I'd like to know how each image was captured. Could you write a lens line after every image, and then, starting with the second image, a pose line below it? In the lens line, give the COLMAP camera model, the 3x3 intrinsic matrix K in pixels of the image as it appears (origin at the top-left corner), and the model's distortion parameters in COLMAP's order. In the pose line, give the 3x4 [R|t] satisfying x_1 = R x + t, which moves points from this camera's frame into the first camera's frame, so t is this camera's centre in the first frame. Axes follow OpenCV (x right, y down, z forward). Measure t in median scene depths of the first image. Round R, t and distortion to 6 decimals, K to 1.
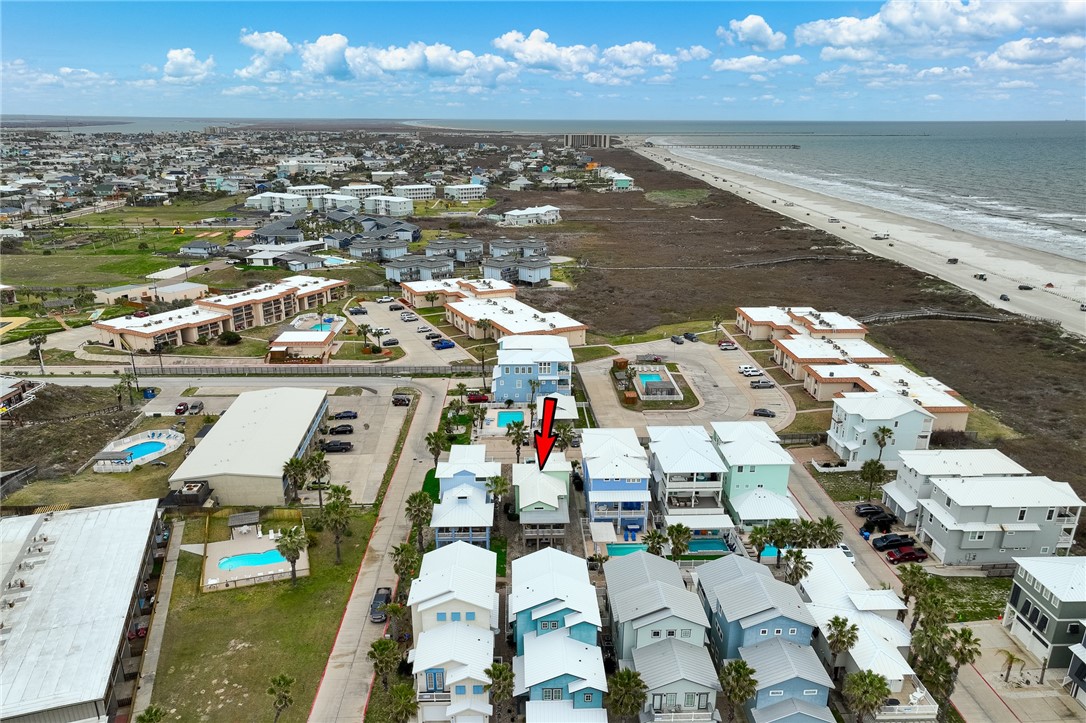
lens RADIAL K [[789.7, 0, 544.2], [0, 789.7, 337.3], [0, 0, 1]] dist [0.004224, -0.001695]
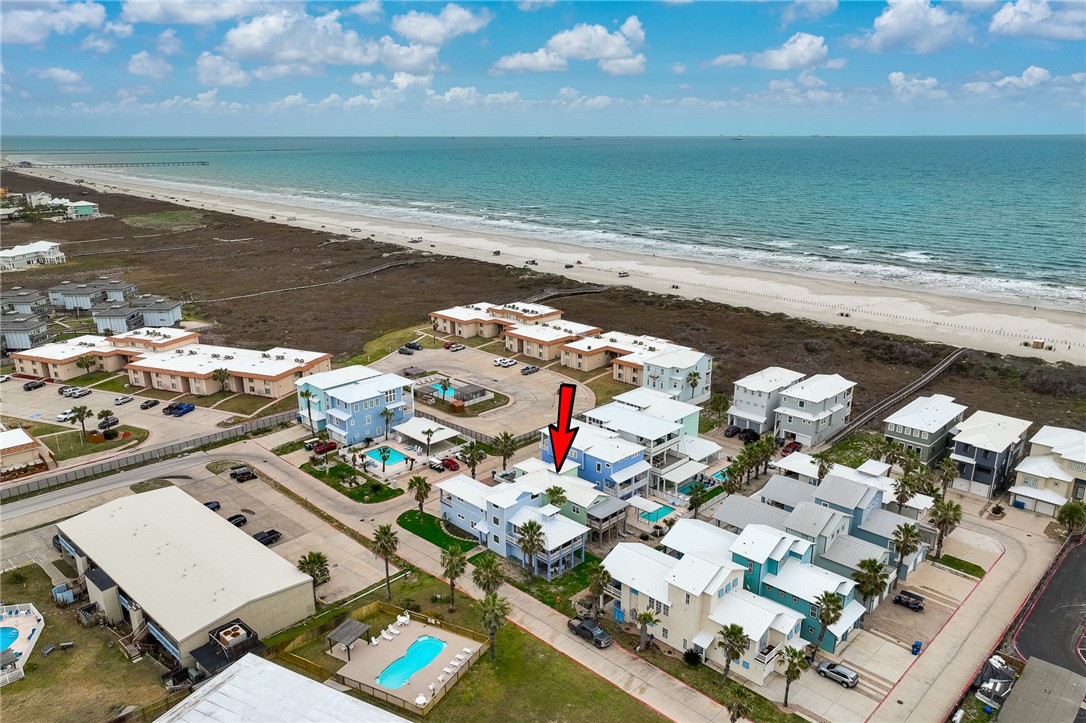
lens RADIAL K [[770.3, 0, 546.8], [0, 770.3, 362.7], [0, 0, 1]] dist [0.003623, -0.000152]
pose [[0.720505, -0.199378, 0.664170, -0.406748], [0.187142, 0.978145, 0.090614, -0.042814], [-0.667721, 0.059006, 0.742070, 0.152267]]
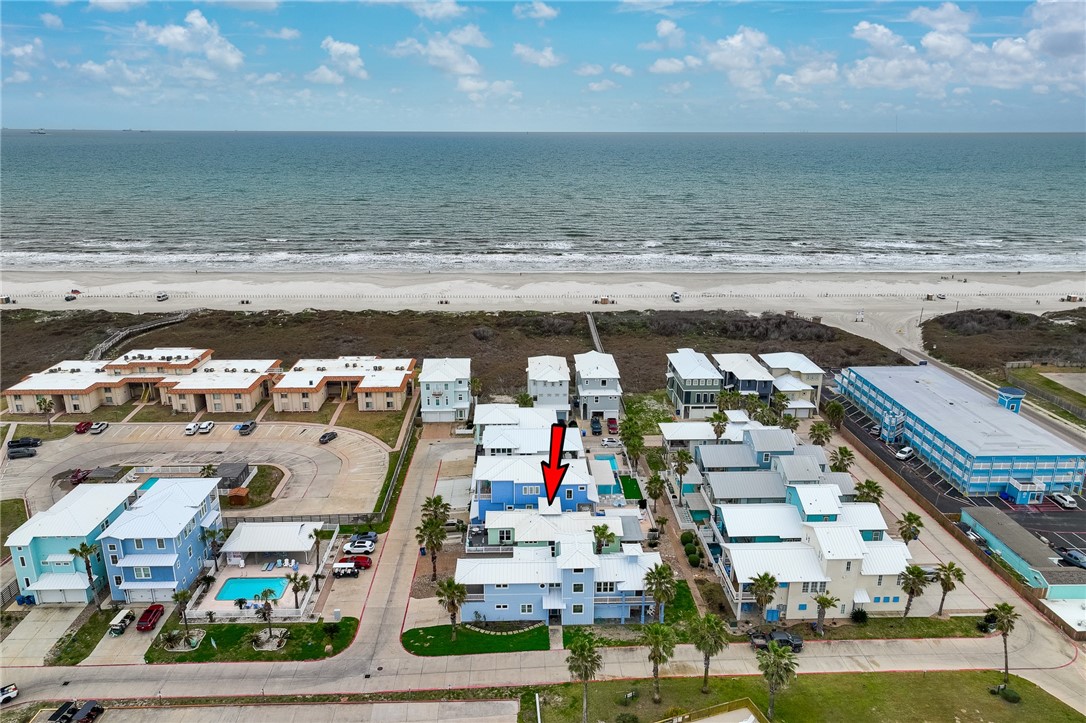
lens RADIAL K [[770.3, 0, 546.8], [0, 770.3, 362.7], [0, 0, 1]] dist [0.003623, -0.000152]
pose [[-0.010077, -0.290797, 0.956732, -0.494216], [0.263018, 0.922319, 0.283107, -0.152267], [-0.964738, 0.254490, 0.067190, 0.557973]]
